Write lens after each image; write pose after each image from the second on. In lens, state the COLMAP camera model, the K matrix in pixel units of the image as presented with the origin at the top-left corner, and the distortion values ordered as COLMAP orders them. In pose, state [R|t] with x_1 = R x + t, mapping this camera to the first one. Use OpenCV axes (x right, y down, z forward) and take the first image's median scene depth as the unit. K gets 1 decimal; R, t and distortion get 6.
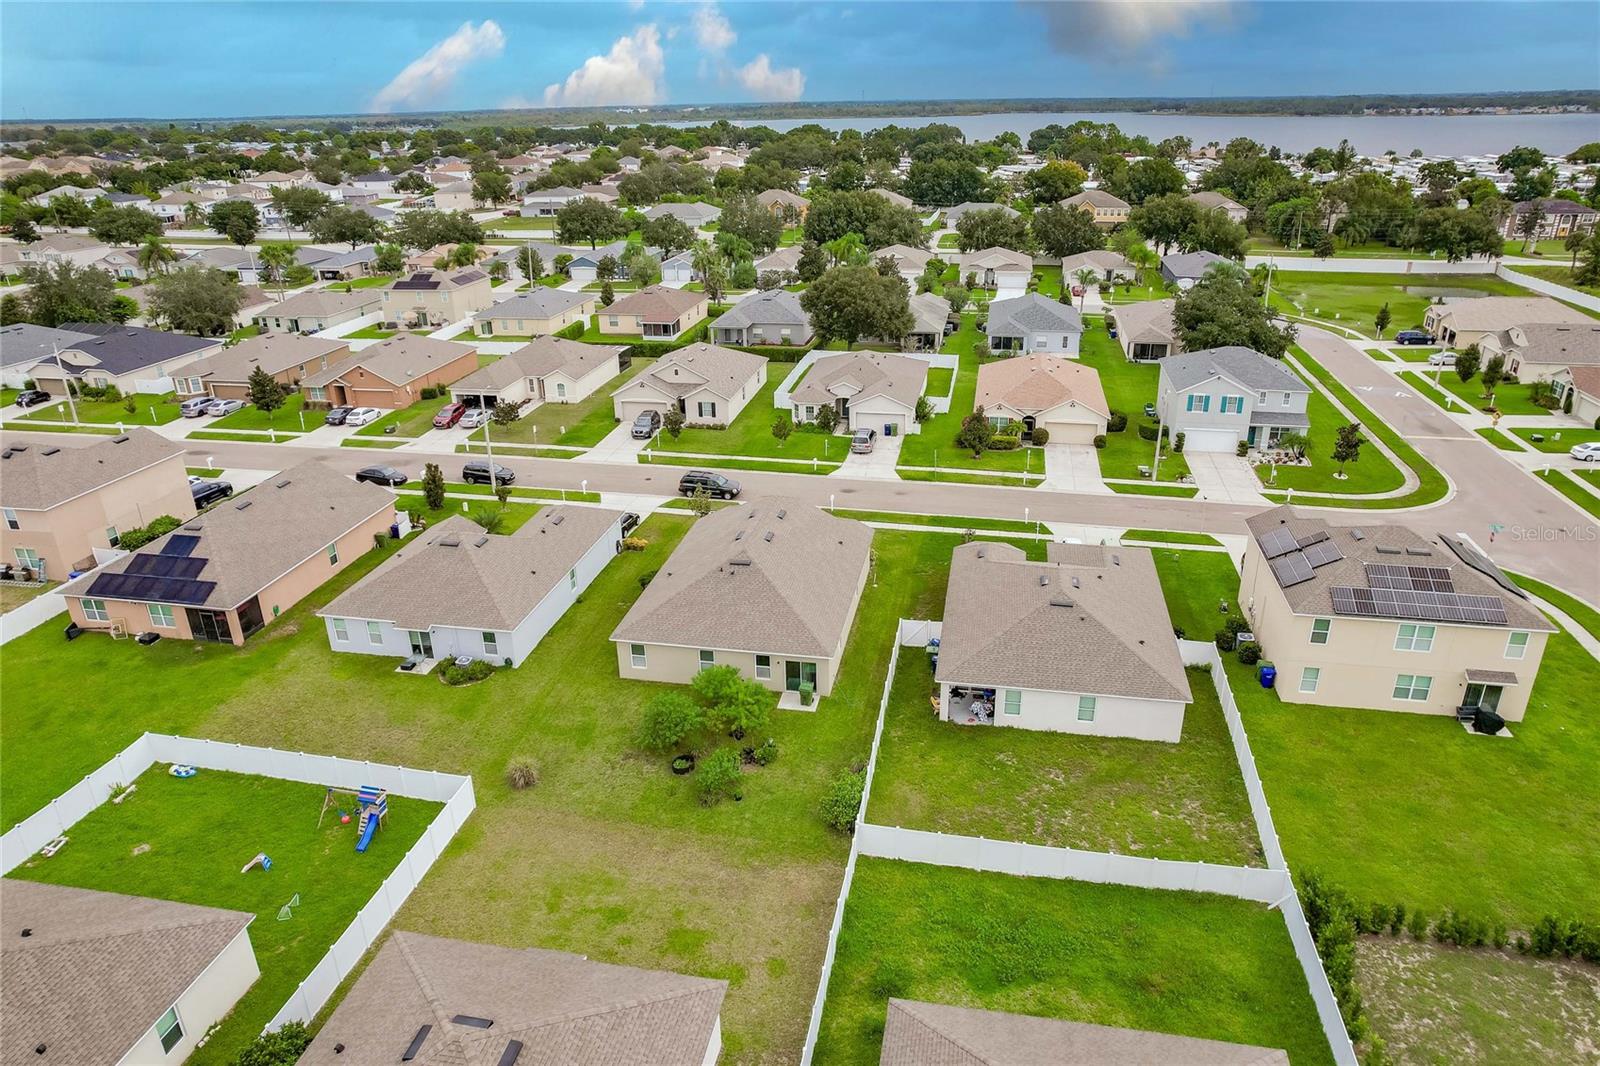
lens RADIAL K [[1026.0, 0, 800.0], [0, 1026.0, 533.0], [0, 0, 1]] dist [-0.074026, 0.062104]
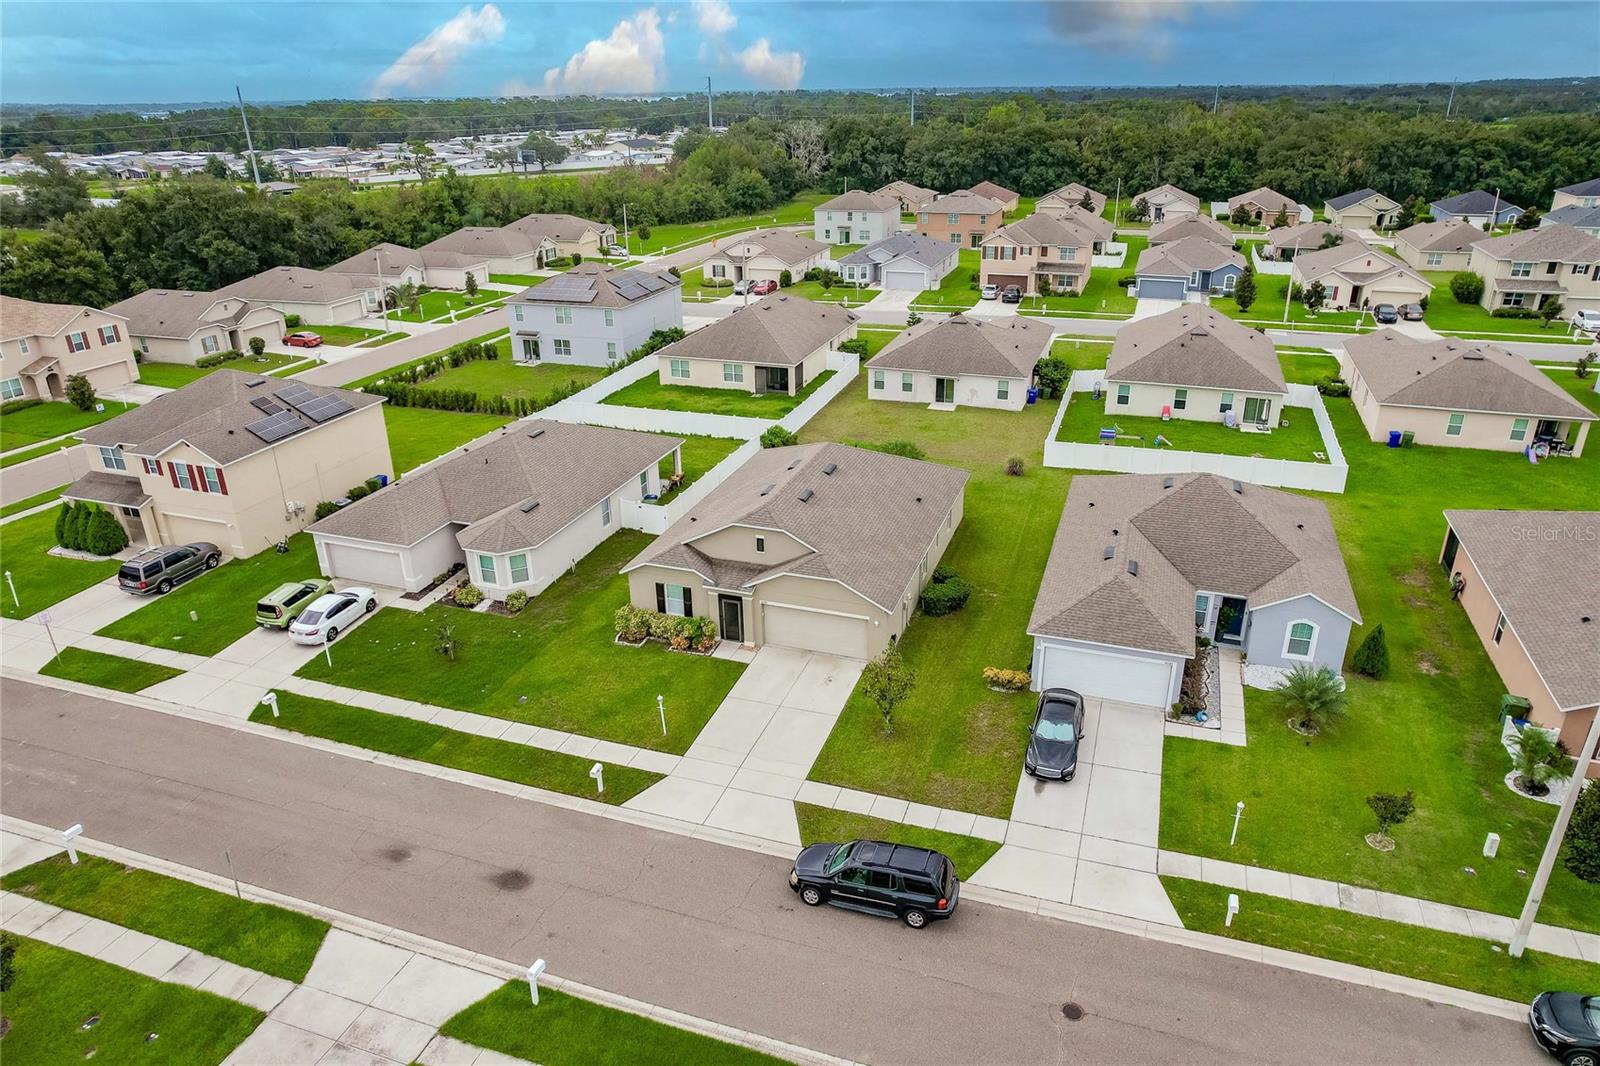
lens RADIAL K [[1026.0, 0, 800.0], [0, 1026.0, 533.0], [0, 0, 1]] dist [-0.074026, 0.062104]
pose [[-0.988584, -0.029751, 0.147703, -0.104554], [0.087177, 0.686610, 0.721780, -0.368665], [-0.122888, 0.726417, -0.676179, 1.077146]]
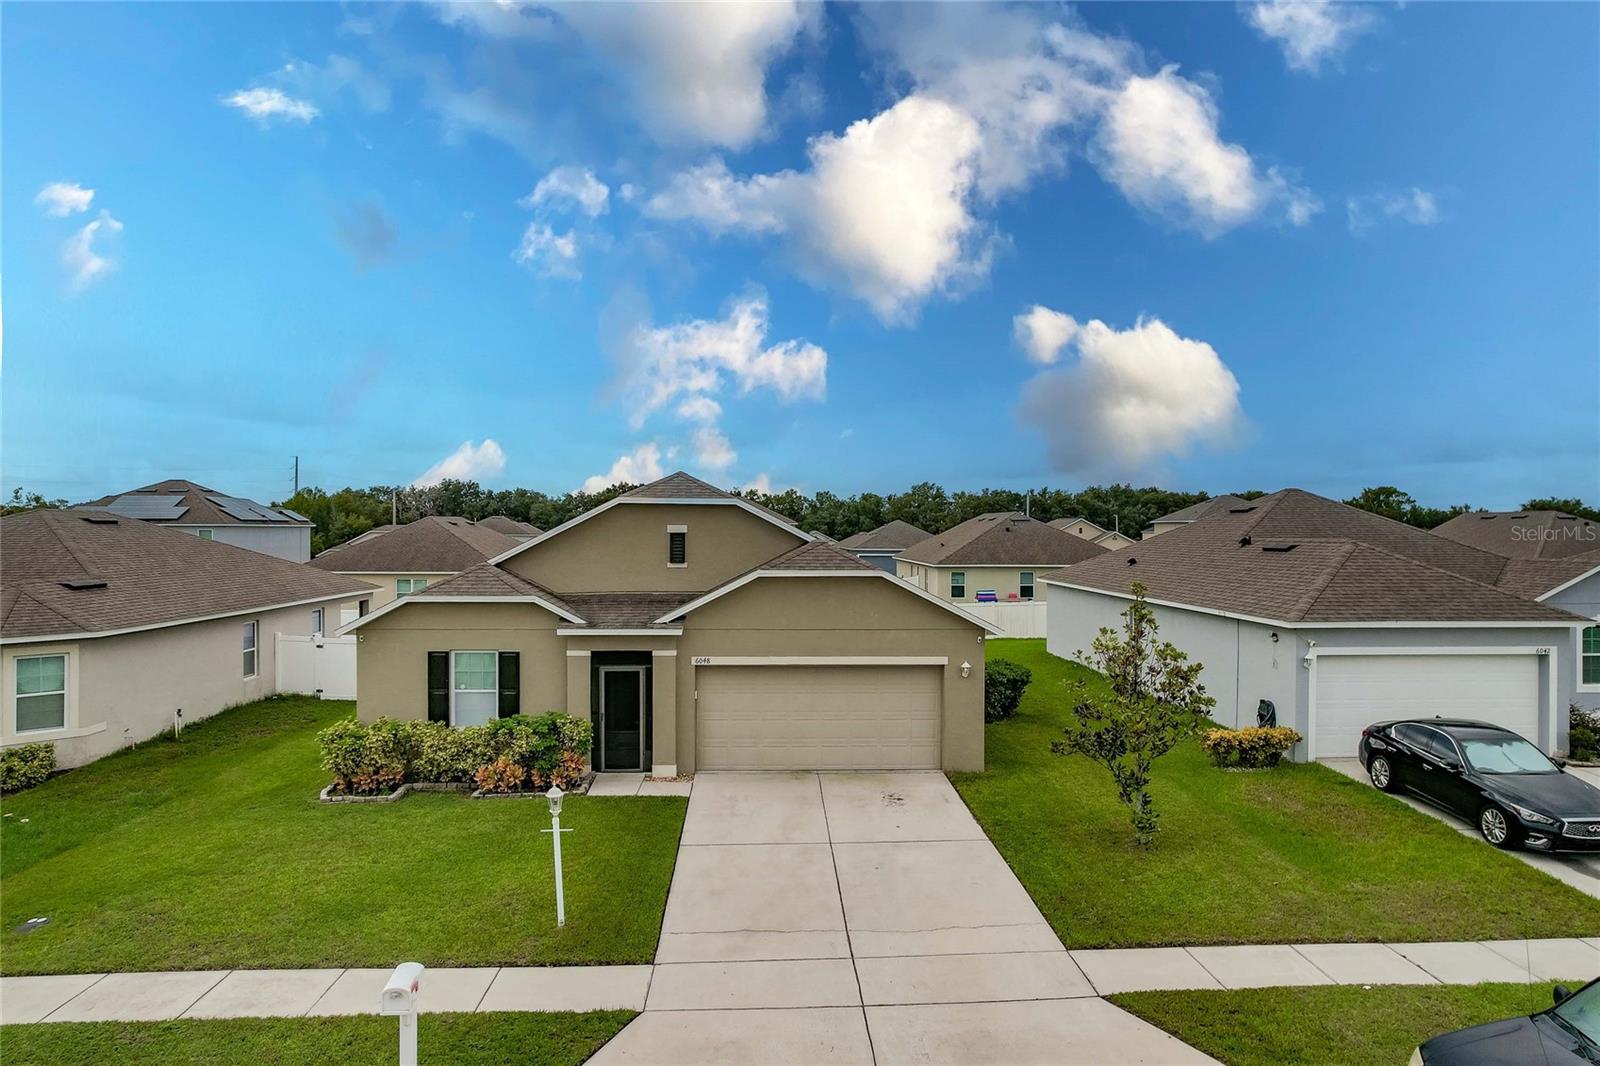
lens RADIAL K [[1057.2, 0, 800.0], [0, 1057.2, 533.0], [0, 0, 1]] dist [-0.077262, 0.070307]
pose [[-0.971617, 0.013600, -0.236168, 0.014138], [-0.081146, 0.918611, 0.386741, -0.110731], [0.222206, 0.394928, -0.891435, 0.966800]]
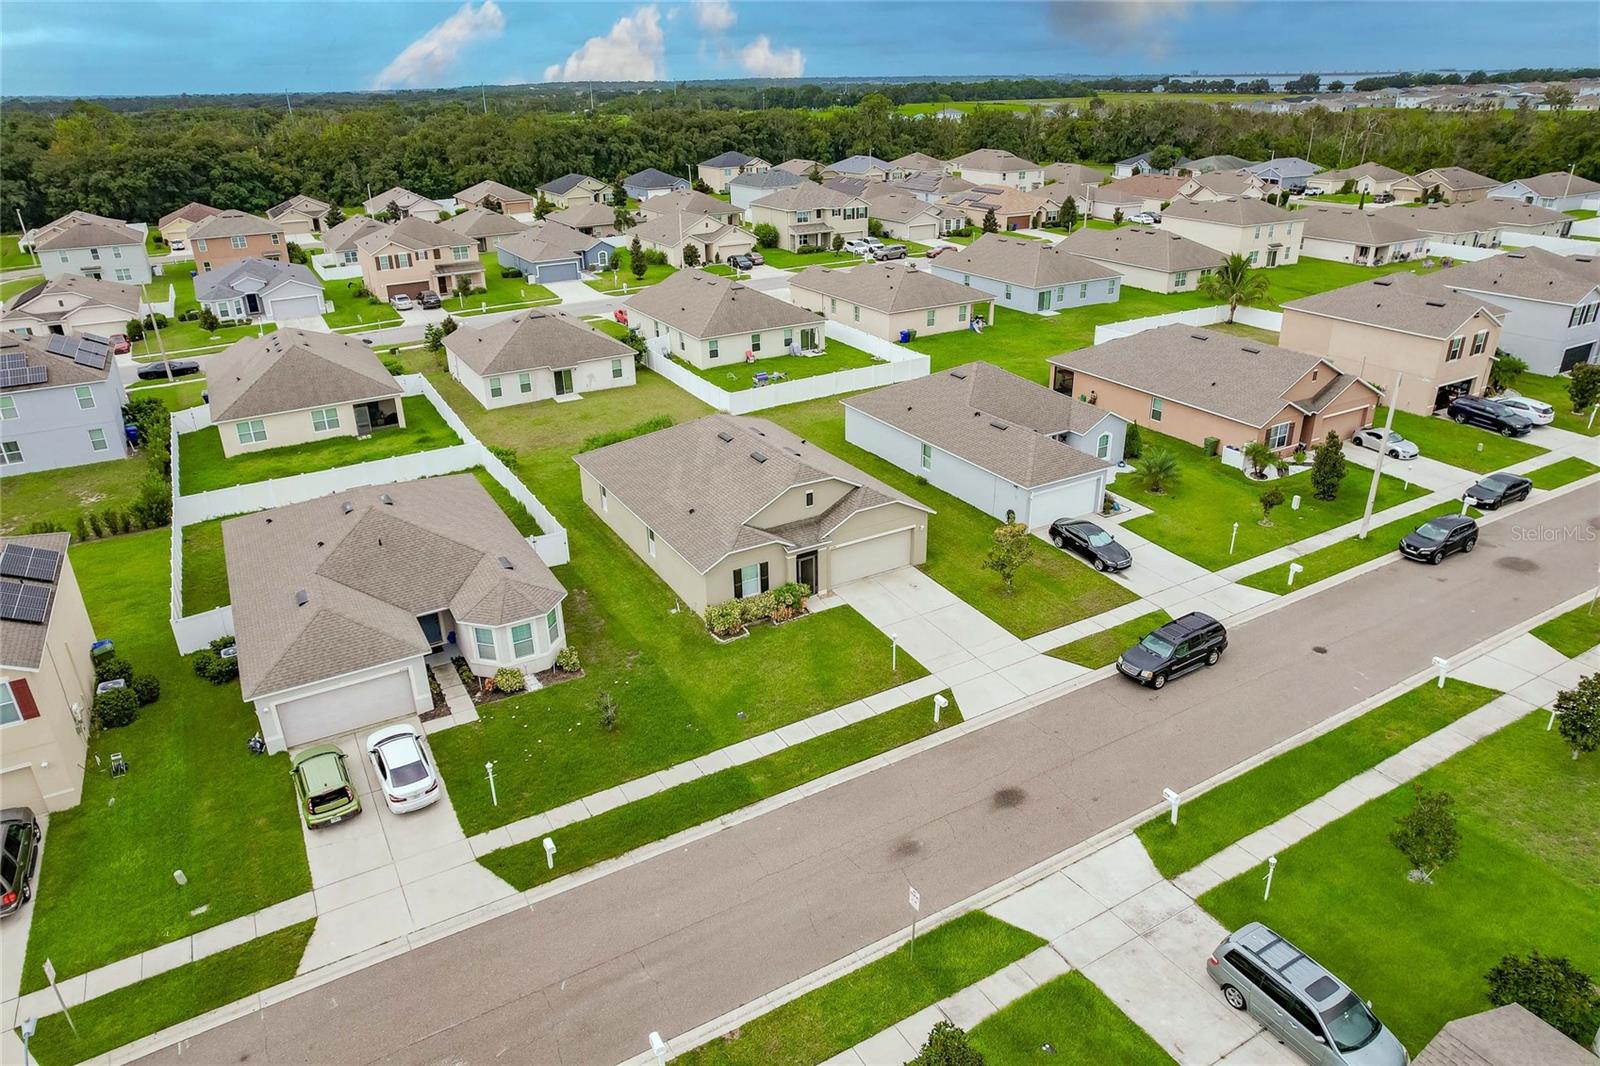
lens RADIAL K [[1030.3, 0, 800.7], [0, 1030.3, 528.4], [0, 0, 1]] dist [-0.086055, 0.079082]
pose [[-0.754413, 0.292328, -0.587712, 0.298540], [-0.229779, 0.721093, 0.653626, -0.343840], [0.614868, 0.628148, -0.476831, 1.009367]]
